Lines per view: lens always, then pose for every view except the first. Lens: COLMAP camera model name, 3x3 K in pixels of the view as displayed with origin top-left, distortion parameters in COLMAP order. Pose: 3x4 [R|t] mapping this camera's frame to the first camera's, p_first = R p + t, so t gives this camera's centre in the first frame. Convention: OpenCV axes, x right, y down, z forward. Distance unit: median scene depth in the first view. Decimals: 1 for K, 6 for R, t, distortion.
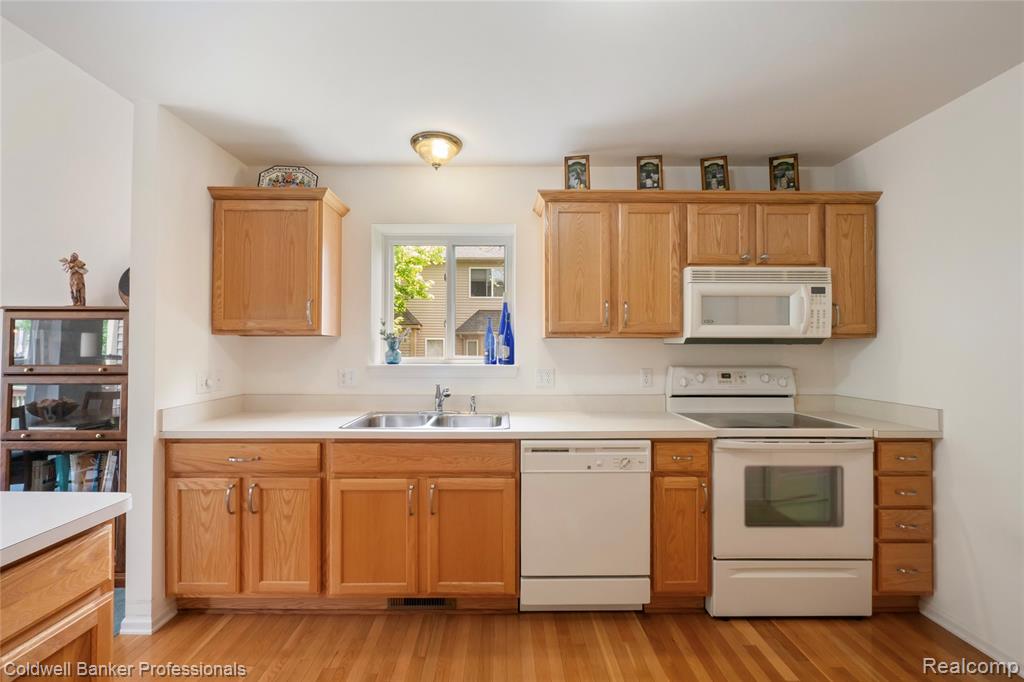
lens RADIAL K [[426.9, 0, 509.8], [0, 426.9, 347.9], [0, 0, 1]] dist [-0.000207, -0.000045]
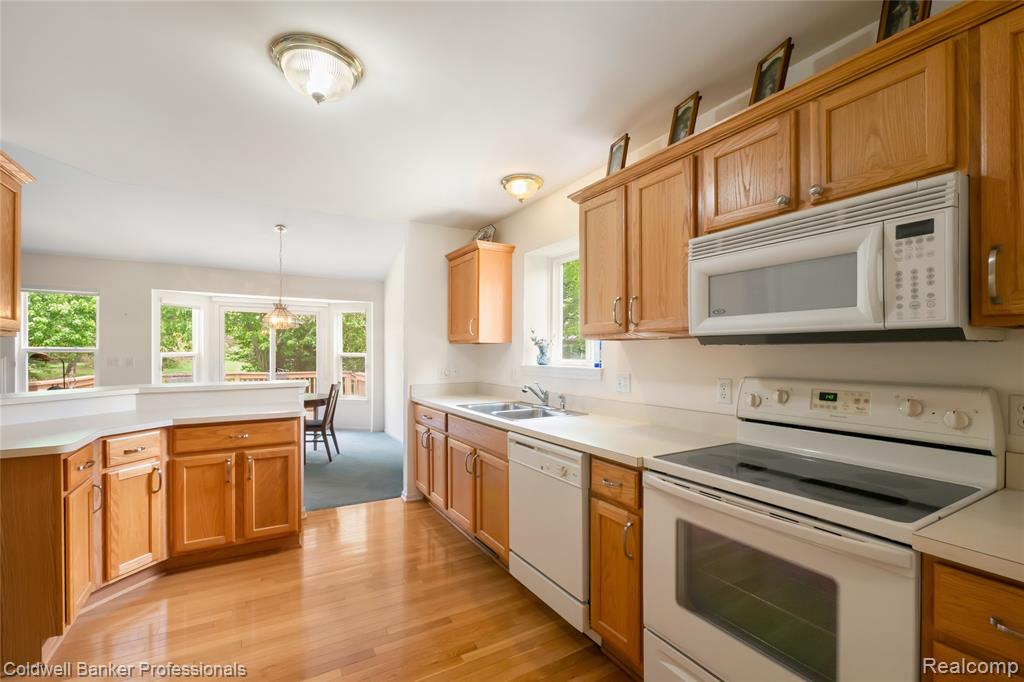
lens RADIAL K [[440.4, 0, 505.0], [0, 440.4, 355.4], [0, 0, 1]] dist [-0.001302, -0.000089]
pose [[0.494439, 0.004343, -0.869201, 0.922926], [0.004313, 0.999963, 0.007449, 0.001897], [0.869202, -0.007432, 0.494402, 0.351228]]
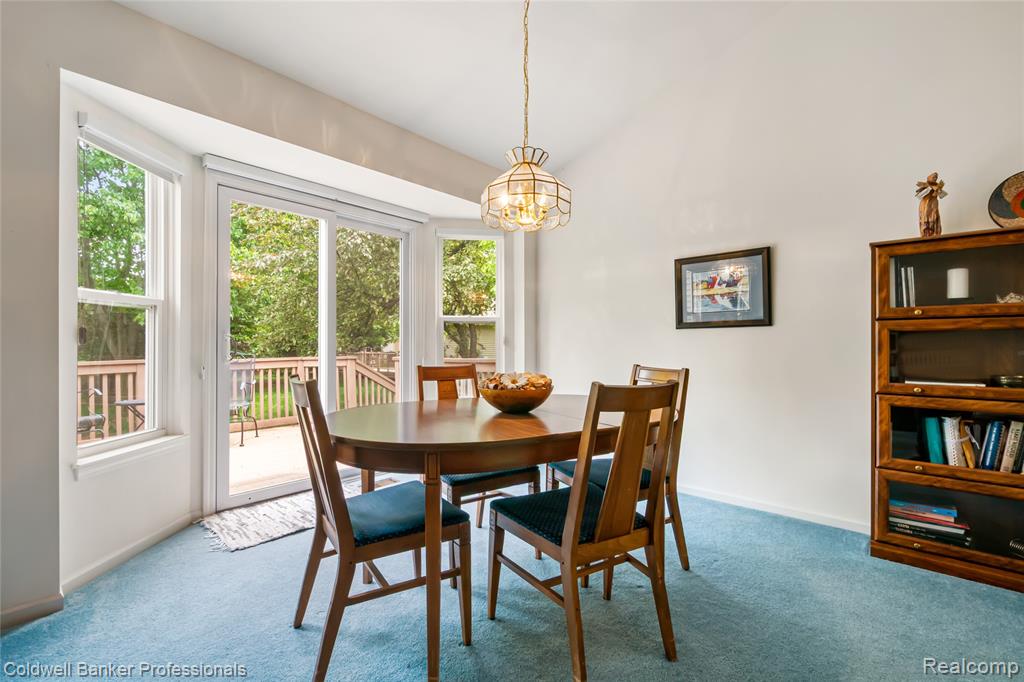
lens RADIAL K [[455.2, 0, 505.5], [0, 455.2, 342.1], [0, 0, 1]] dist [0.000543, 0.000097]
pose [[0.737487, -0.003386, -0.675353, -1.157193], [0.004601, 0.999989, 0.000010, 0.107016], [0.675346, -0.003114, 0.737495, -0.218573]]
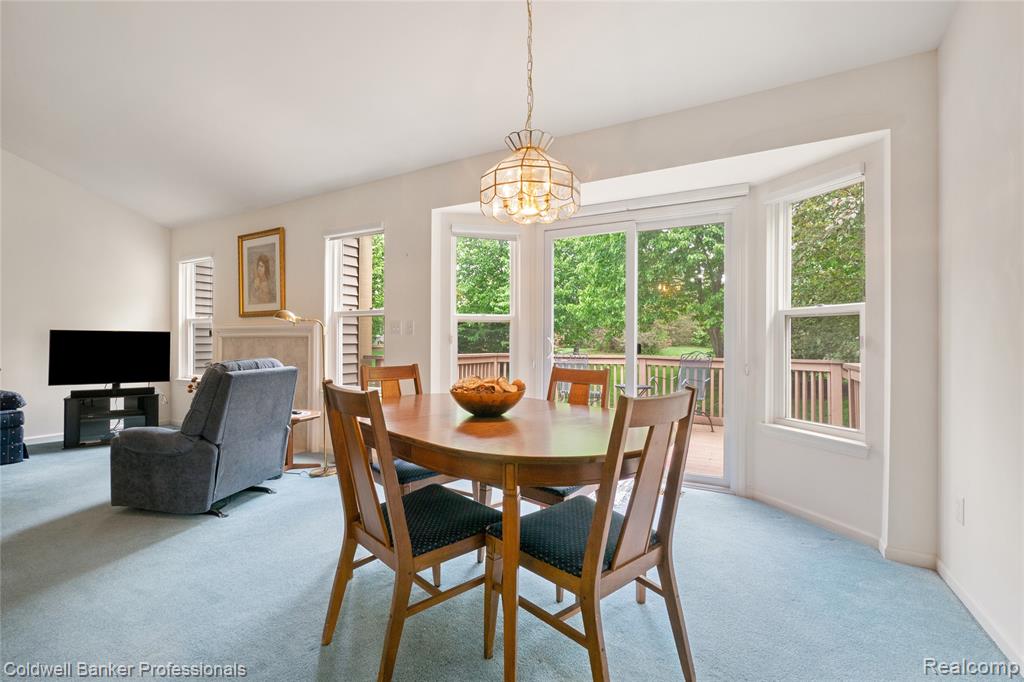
lens RADIAL K [[440.3, 0, 507.3], [0, 440.3, 341.0], [0, 0, 1]] dist [-0.001192, 0.000283]
pose [[-0.494141, -0.005324, -0.869365, -1.035814], [0.000998, 0.999977, -0.006691, 0.106821], [0.869381, -0.004174, -0.494124, 0.838117]]
